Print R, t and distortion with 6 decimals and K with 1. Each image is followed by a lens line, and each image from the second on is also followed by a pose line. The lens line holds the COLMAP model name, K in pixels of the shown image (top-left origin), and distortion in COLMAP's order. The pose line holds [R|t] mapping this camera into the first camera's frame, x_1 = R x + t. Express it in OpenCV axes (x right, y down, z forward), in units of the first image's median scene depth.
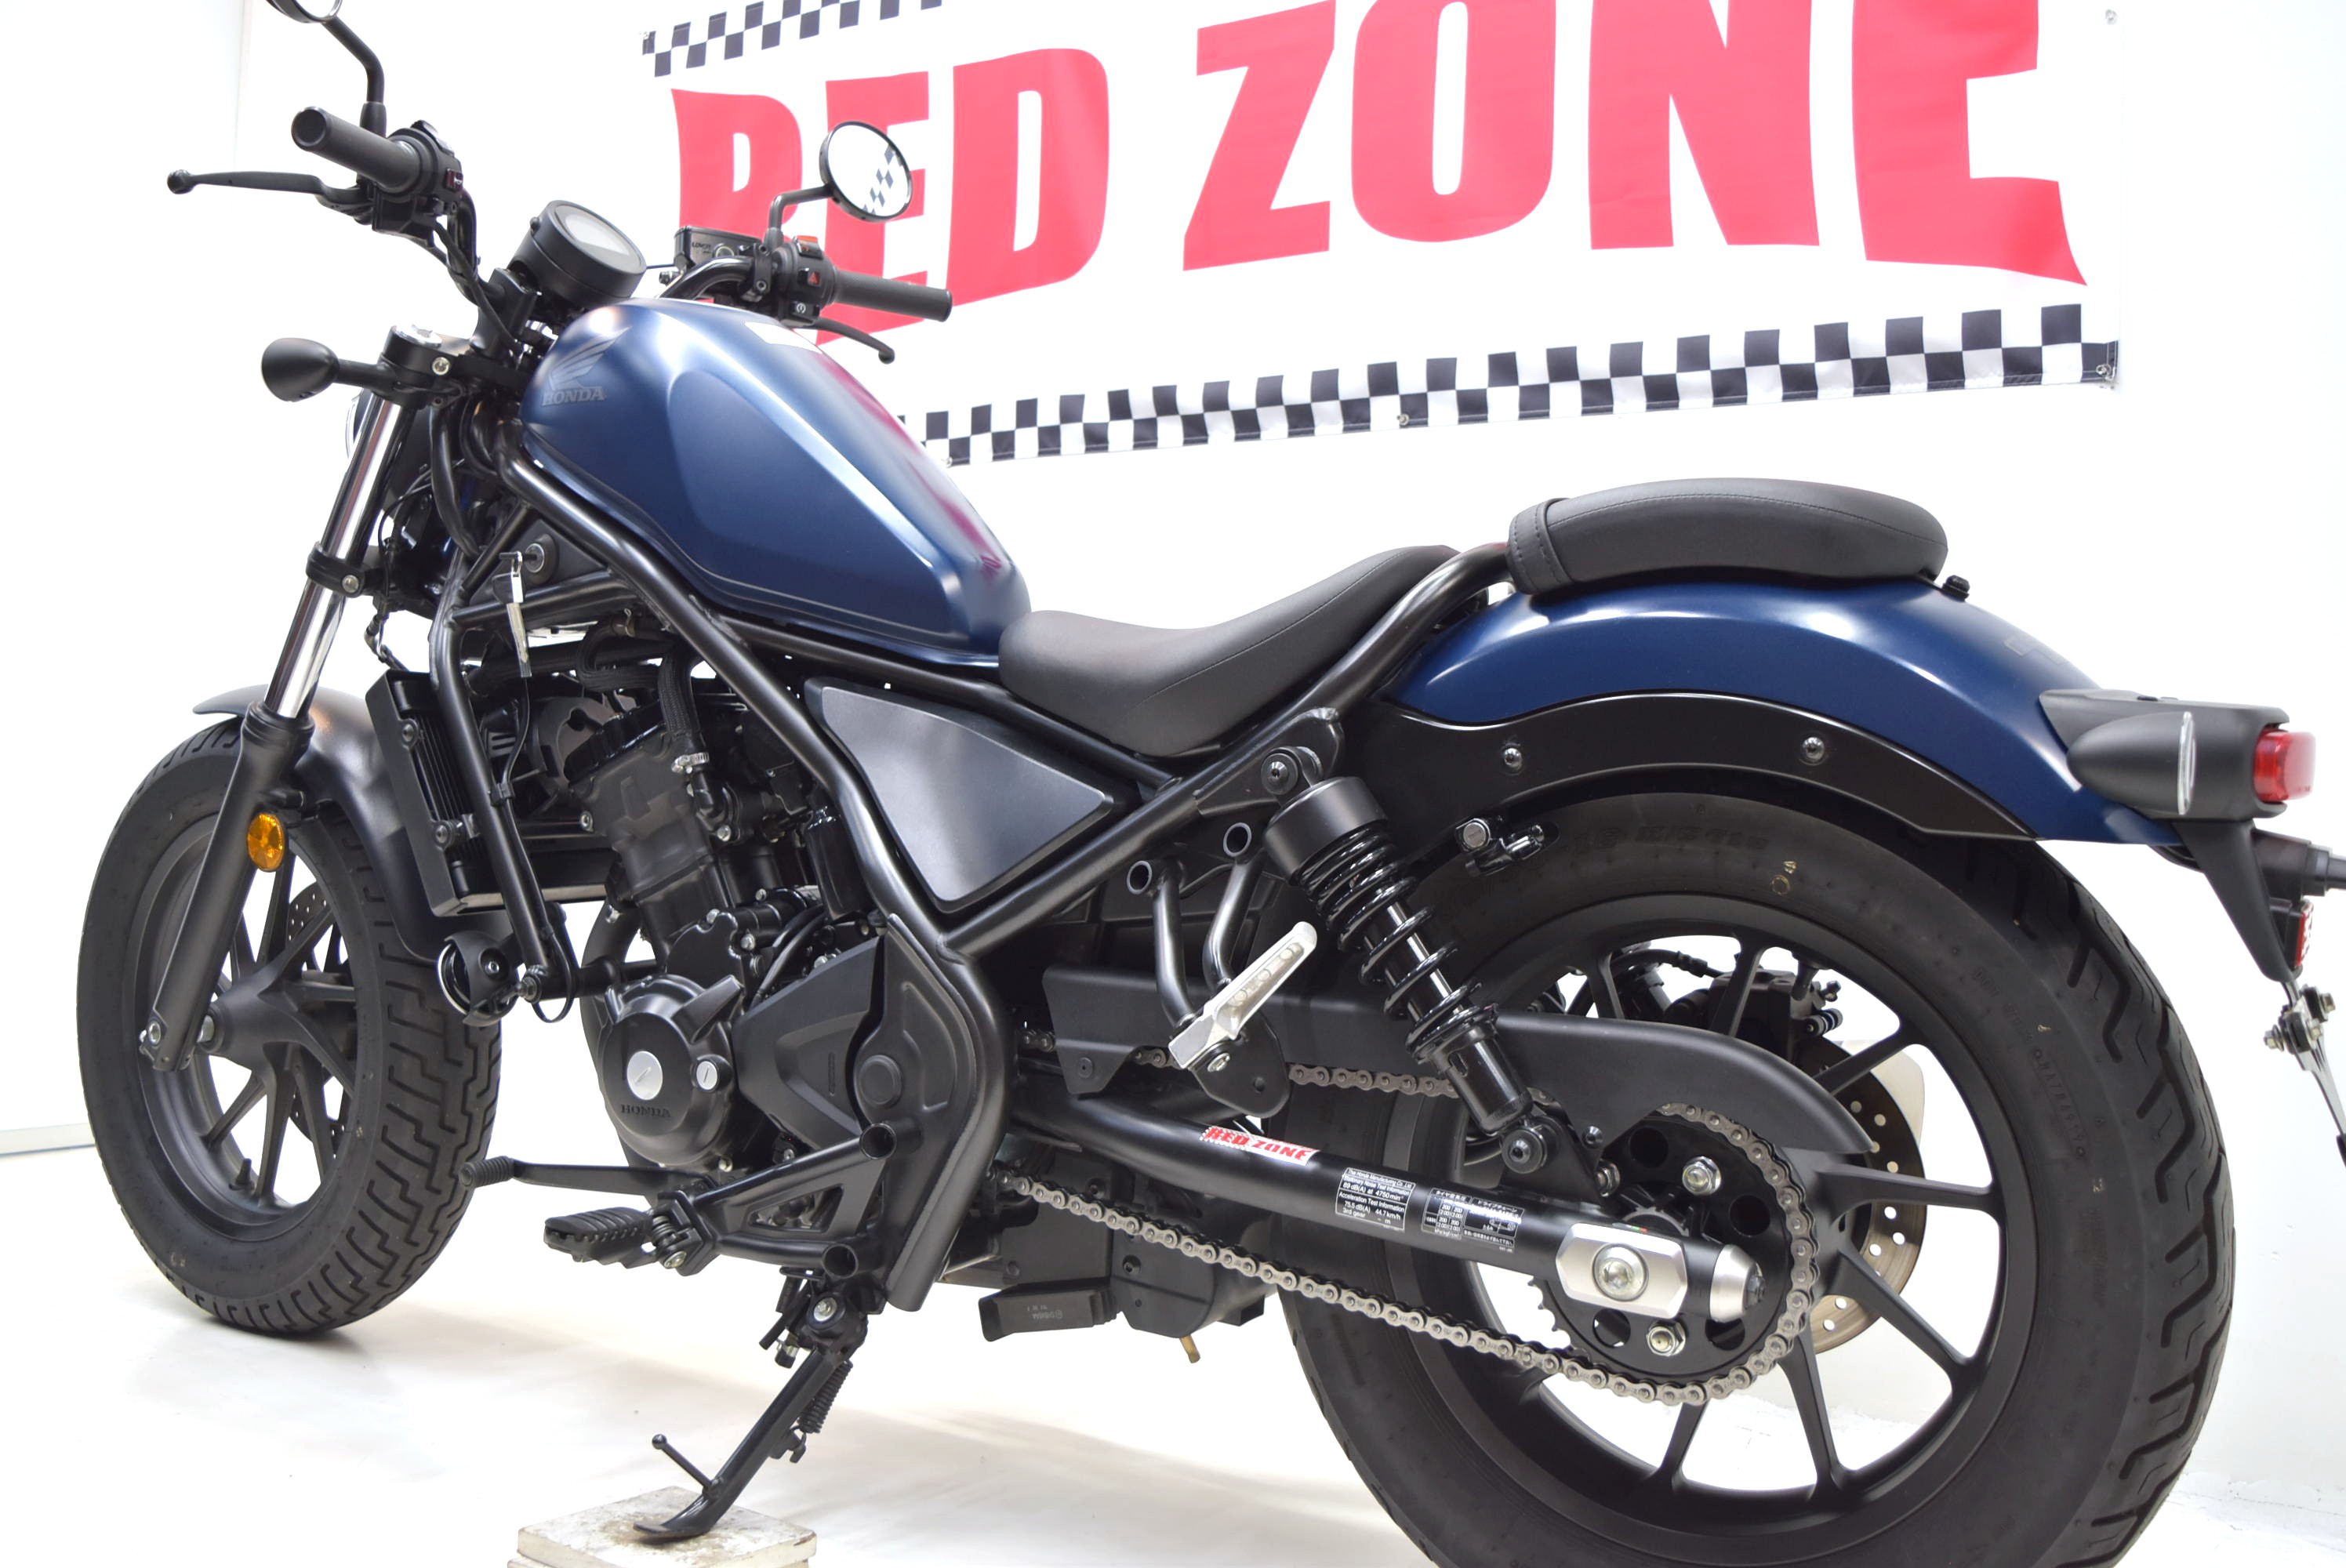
lens RADIAL K [[2270.7, 0, 1173.0], [0, 2270.7, 784.0], [0, 0, 1]] dist [-0.075122, 0.013978]
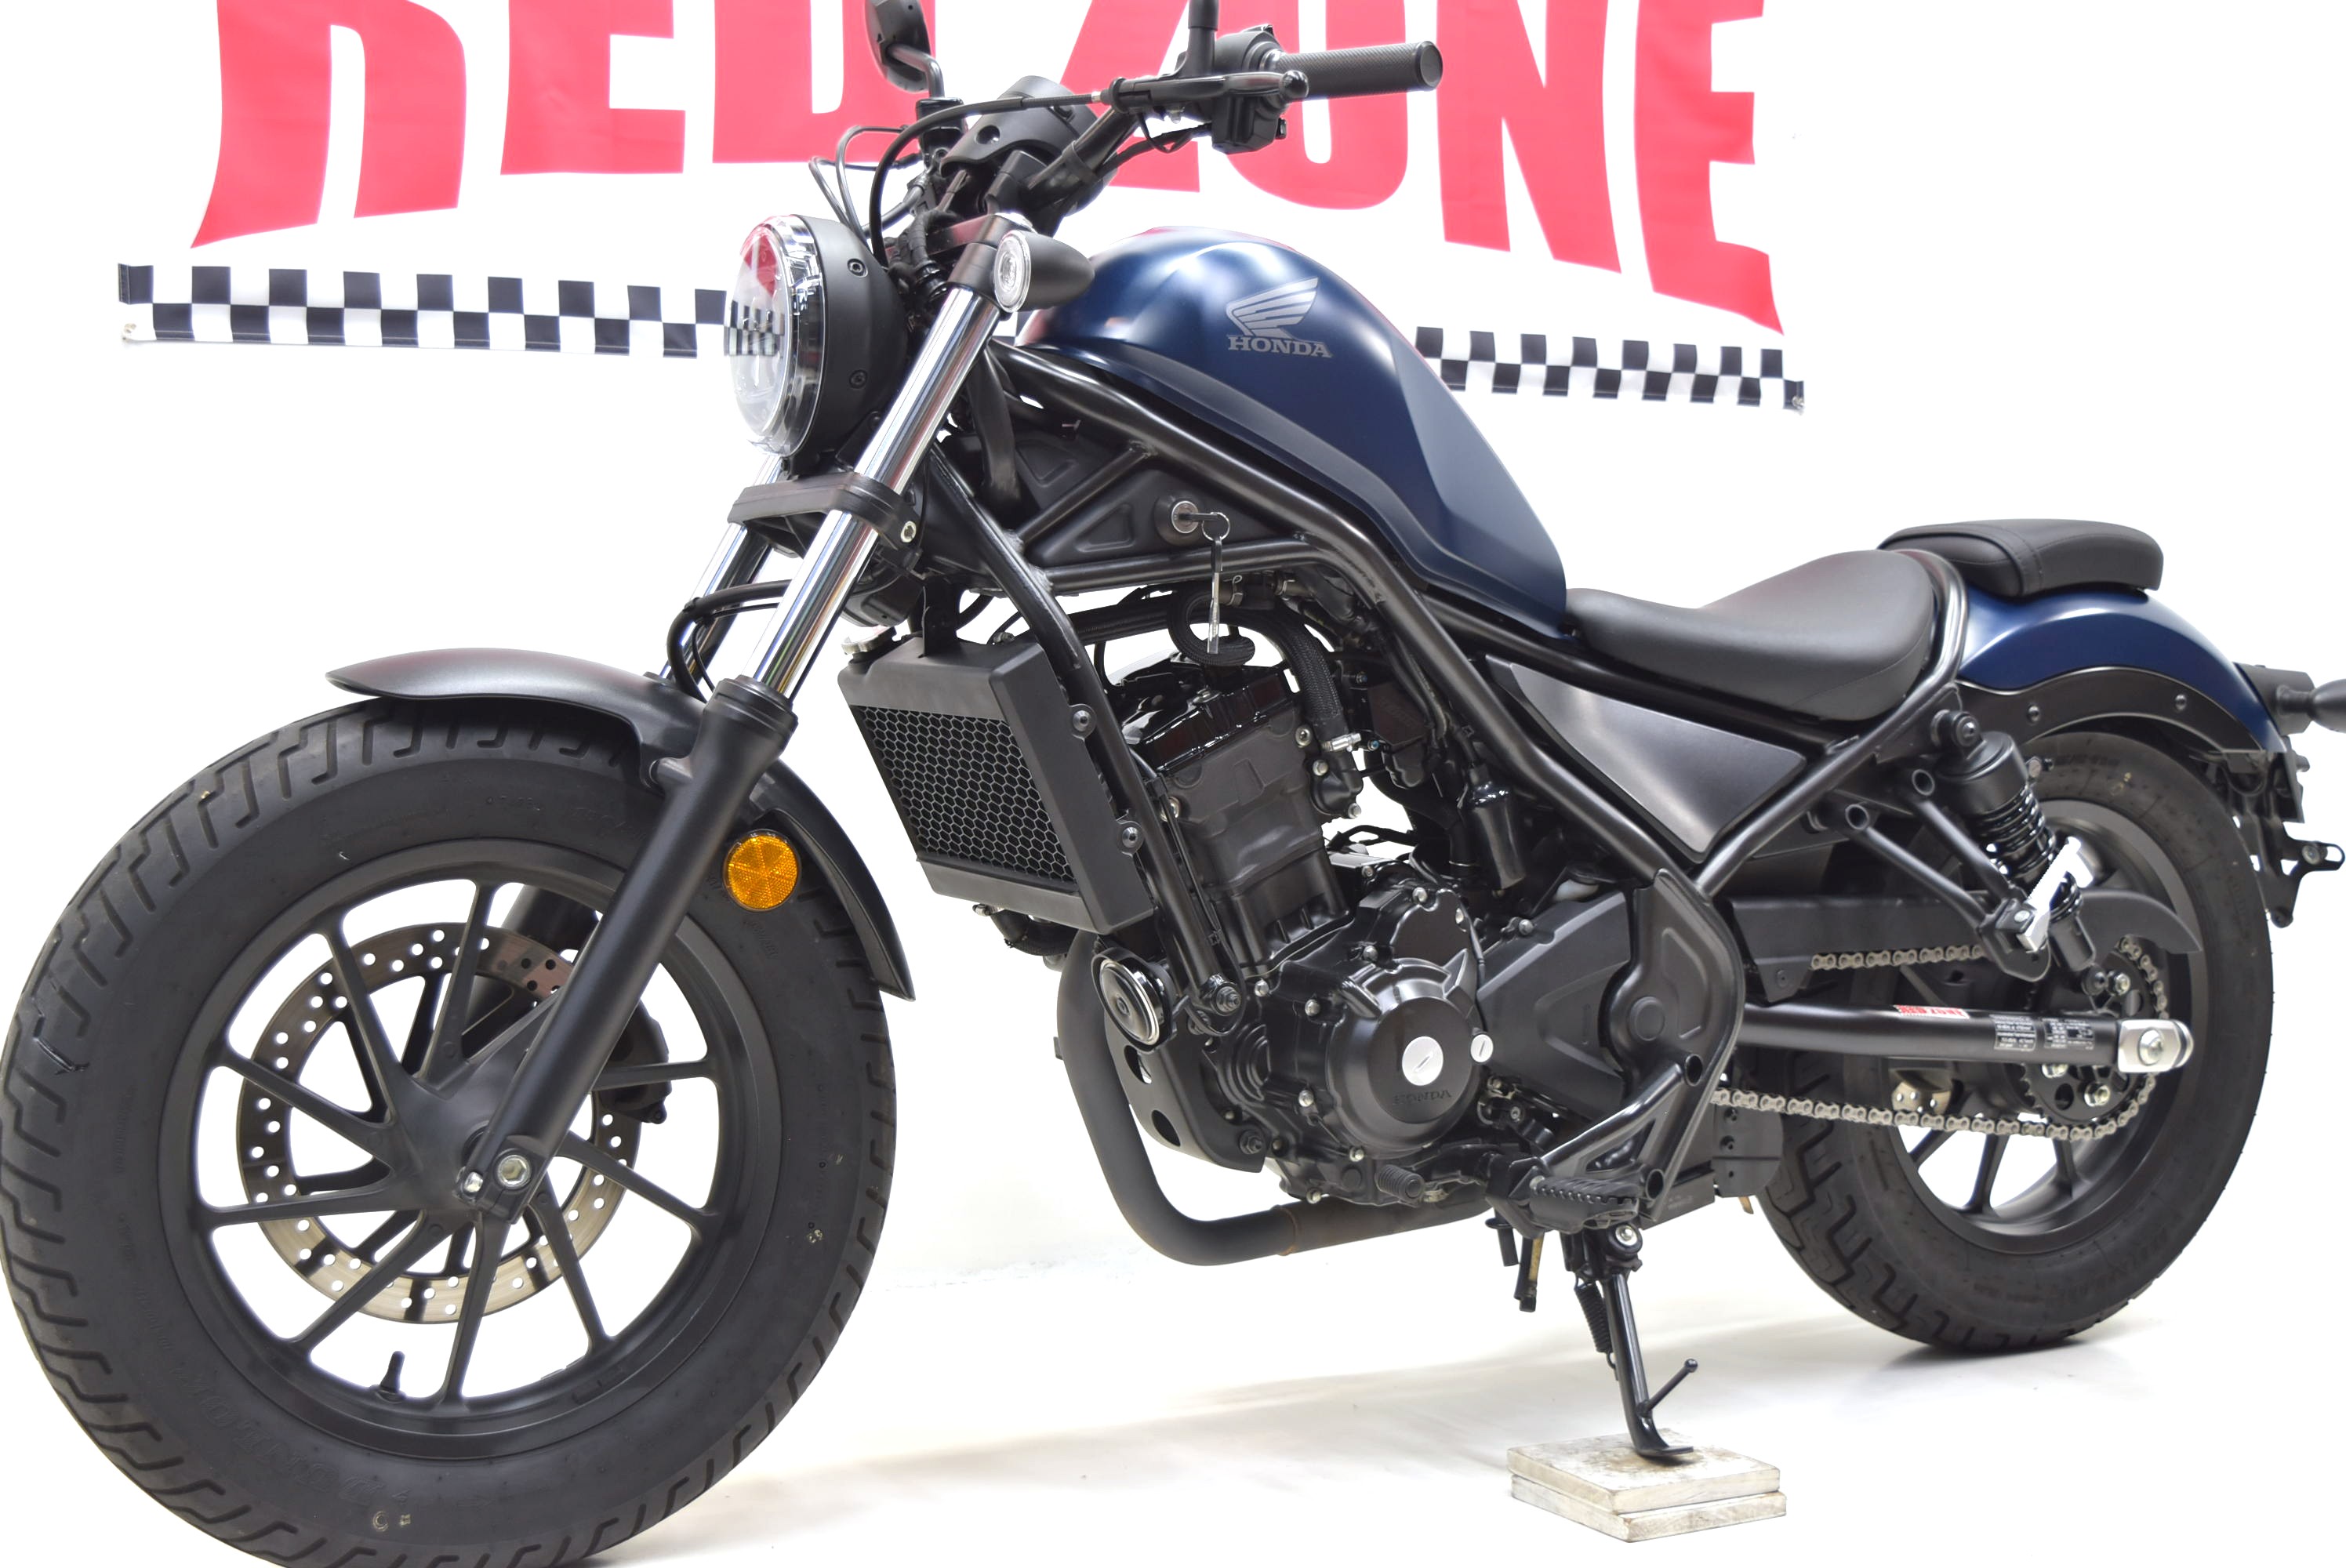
lens RADIAL K [[2971.5, 0, 1309.6], [0, 2971.5, 781.8], [0, 0, 1]] dist [-0.047107, -0.000518]
pose [[0.450391, -0.062170, 0.890664, -1.302519], [0.014878, 0.997957, 0.062136, -0.067884], [-0.892708, -0.014734, 0.450395, 0.433509]]
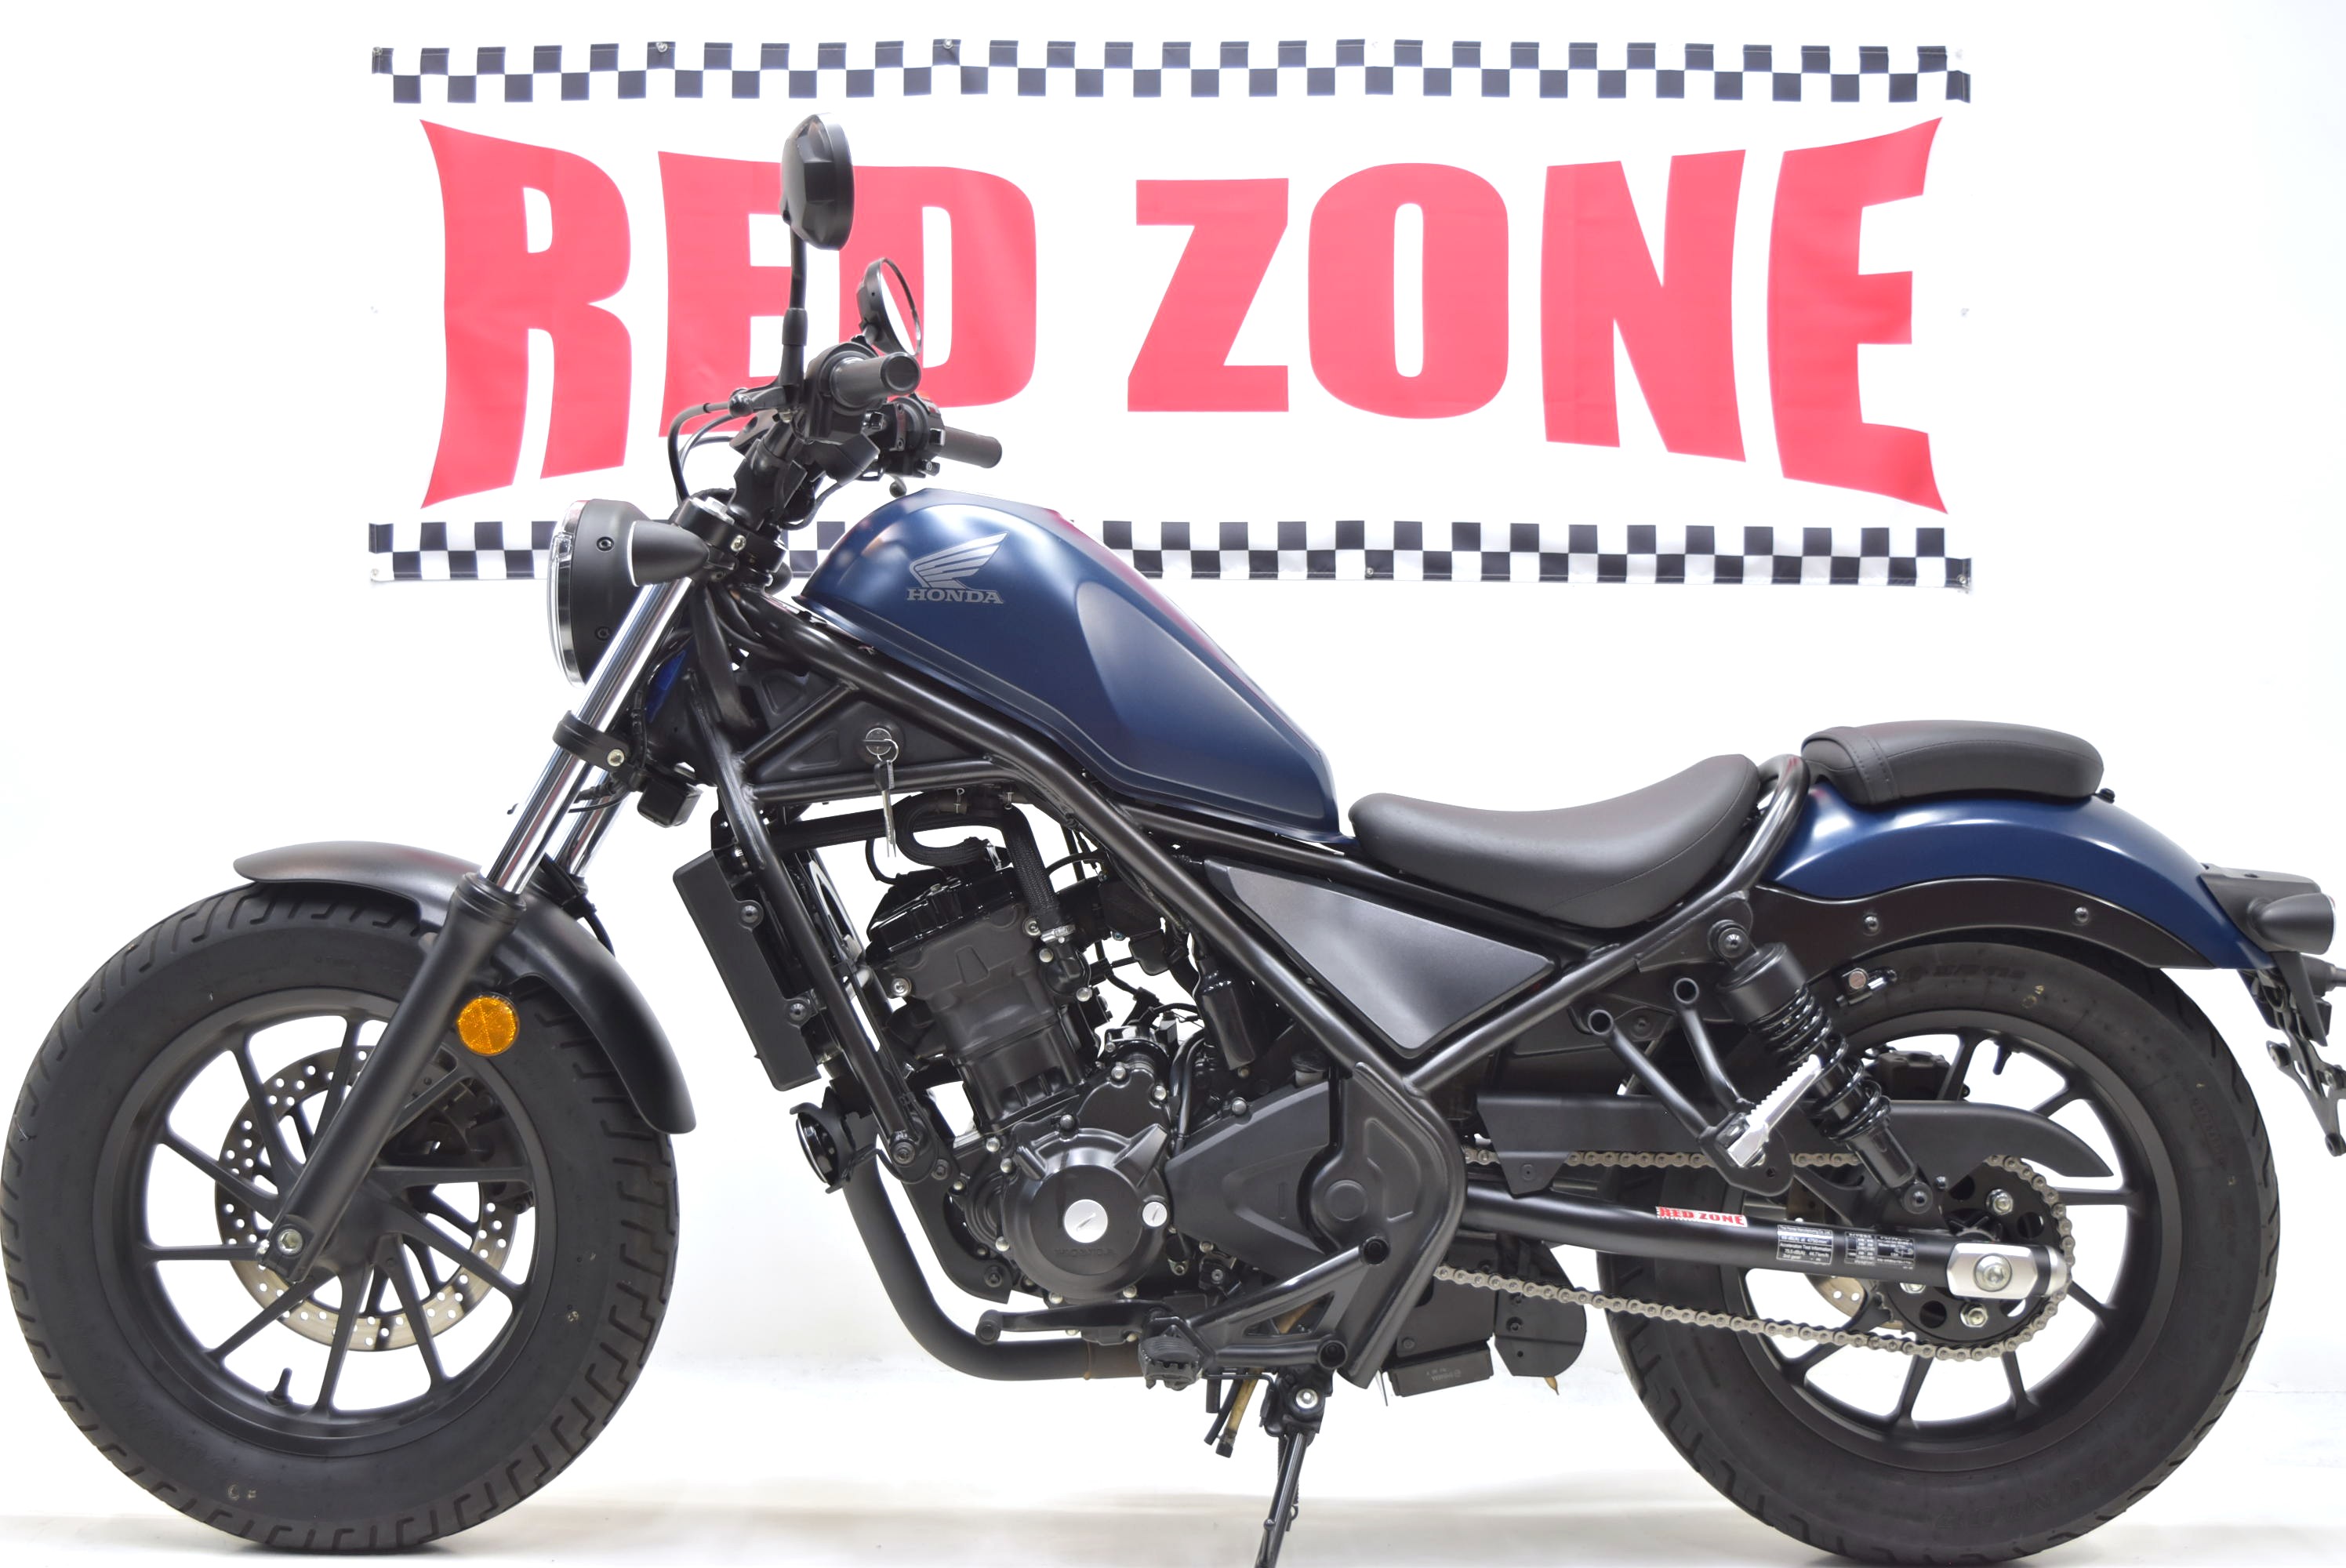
lens RADIAL K [[2971.5, 0, 1309.6], [0, 2971.5, 781.8], [0, 0, 1]] dist [-0.047107, -0.000518]
pose [[0.825628, -0.031057, 0.563360, -0.888936], [0.012156, 0.999231, 0.037271, -0.130343], [-0.564084, -0.023924, 0.825371, -0.246583]]
